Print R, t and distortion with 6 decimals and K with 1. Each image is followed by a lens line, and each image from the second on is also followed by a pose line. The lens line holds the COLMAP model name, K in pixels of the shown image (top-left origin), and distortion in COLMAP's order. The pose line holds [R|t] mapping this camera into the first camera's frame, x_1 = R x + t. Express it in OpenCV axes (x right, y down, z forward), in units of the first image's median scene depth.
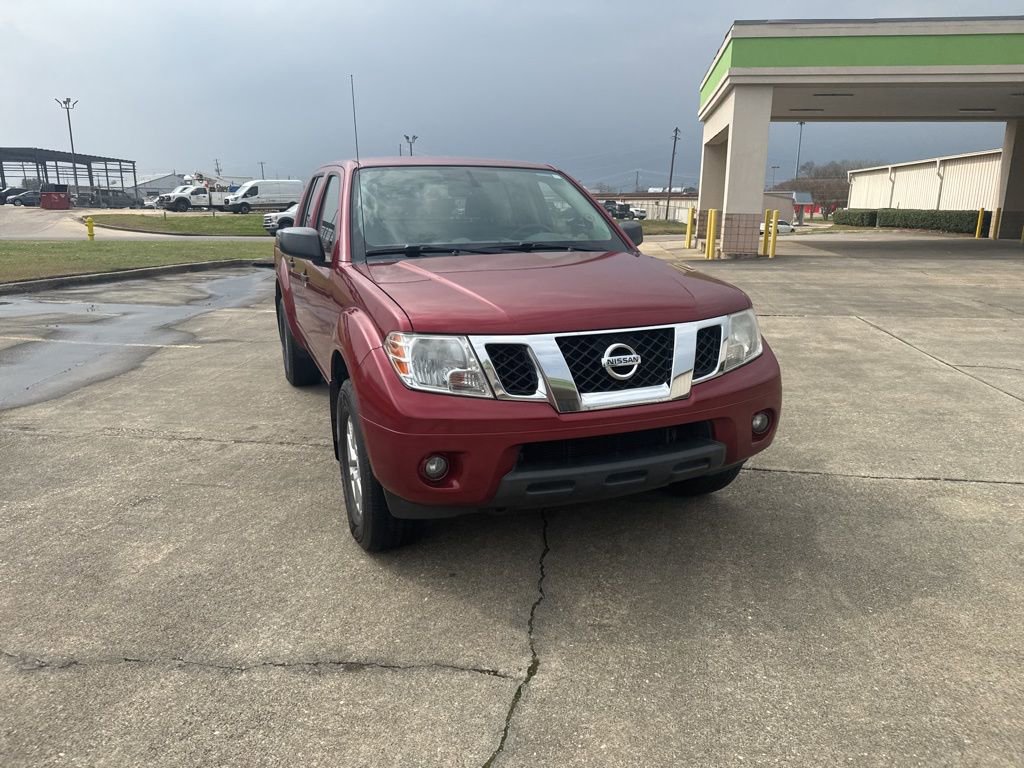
lens RADIAL K [[724.4, 0, 505.9], [0, 724.4, 383.0], [0, 0, 1]] dist [0.016048, -0.031994]
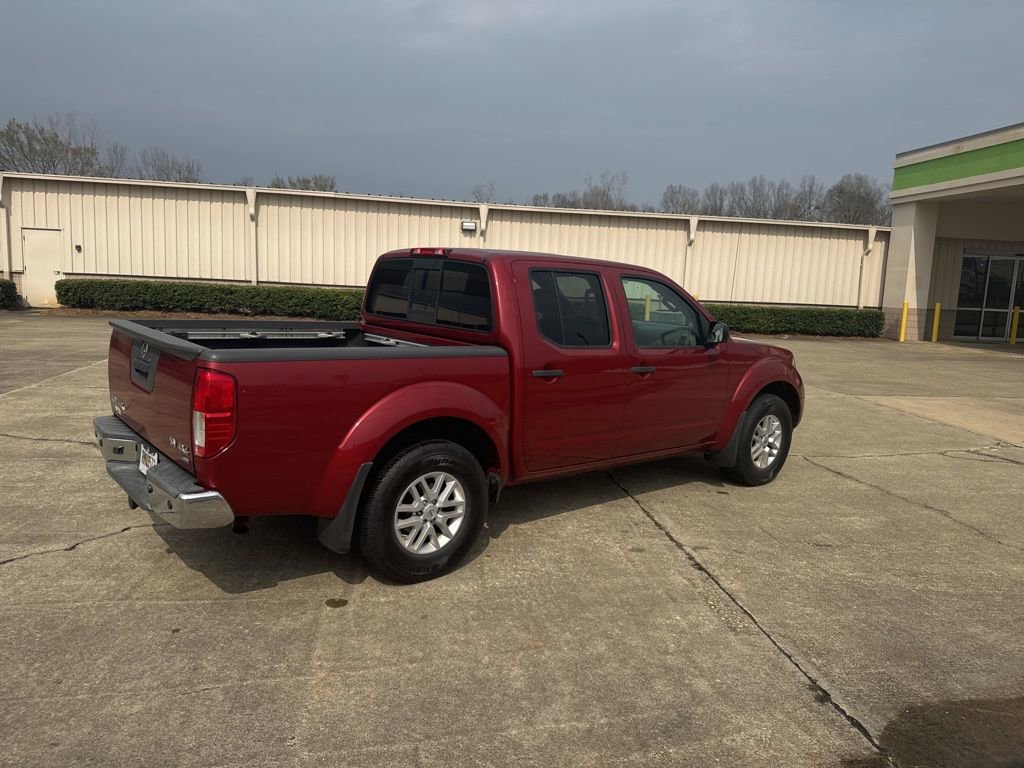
lens RADIAL K [[712.2, 0, 512.0], [0, 712.2, 384.0], [0, 0, 1]] dist [0.065478, -0.091629]
pose [[-0.320590, -0.152097, 0.934927, -1.325504], [0.182917, 0.958504, 0.218656, -0.429704], [-0.929389, 0.241113, -0.279466, 1.627096]]
